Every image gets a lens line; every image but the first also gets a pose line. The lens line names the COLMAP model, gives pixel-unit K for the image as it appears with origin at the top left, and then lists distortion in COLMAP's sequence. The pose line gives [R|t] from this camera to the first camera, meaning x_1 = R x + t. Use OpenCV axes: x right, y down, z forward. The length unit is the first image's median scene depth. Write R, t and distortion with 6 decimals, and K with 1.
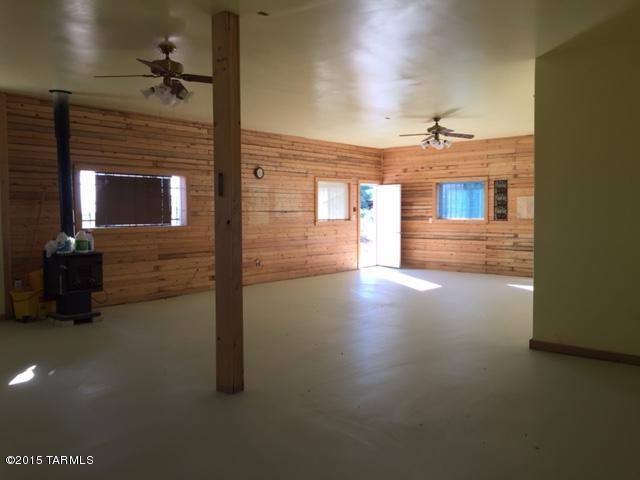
lens RADIAL K [[540.5, 0, 322.3], [0, 540.5, 244.0], [0, 0, 1]] dist [0.028348, -0.013940]
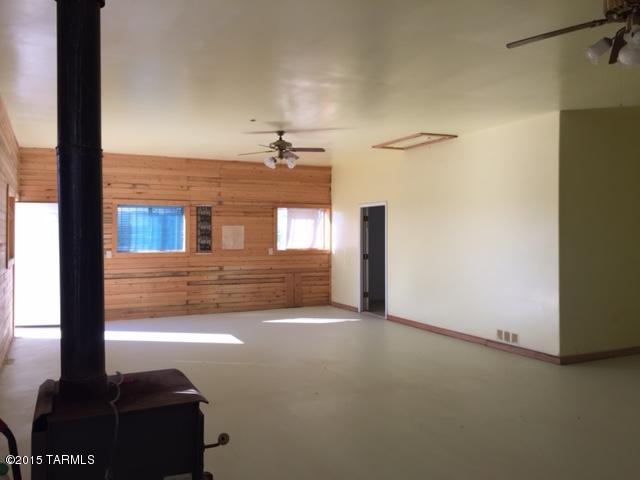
lens RADIAL K [[540.5, 0, 321.2], [0, 540.5, 234.7], [0, 0, 1]] dist [0.028348, -0.013940]
pose [[0.395502, 0.004620, 0.918454, -0.399408], [0.057348, 0.997912, -0.029715, -0.034064], [-0.916673, 0.064424, 0.394411, 0.470770]]
